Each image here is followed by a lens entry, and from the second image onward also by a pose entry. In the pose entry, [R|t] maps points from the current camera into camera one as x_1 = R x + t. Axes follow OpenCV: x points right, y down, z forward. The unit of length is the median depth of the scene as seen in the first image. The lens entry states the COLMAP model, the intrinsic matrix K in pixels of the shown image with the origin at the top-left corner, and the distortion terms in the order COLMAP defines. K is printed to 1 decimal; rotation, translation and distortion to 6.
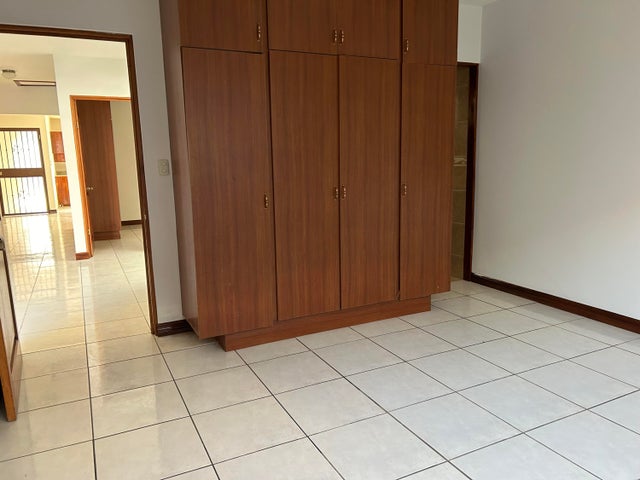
lens RADIAL K [[488.3, 0, 319.4], [0, 488.3, 240.3], [0, 0, 1]] dist [0.050927, -0.057135]
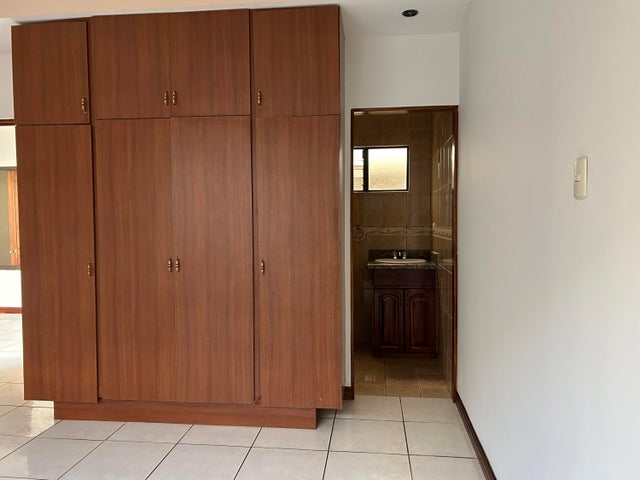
lens RADIAL K [[488.3, 0, 319.7], [0, 488.3, 239.5], [0, 0, 1]] dist [0.050927, -0.057135]
pose [[0.834082, 0.037018, -0.550396, 0.748581], [-0.105644, 0.989998, -0.093511, -0.089381], [0.541430, 0.136142, 0.829650, 0.398907]]
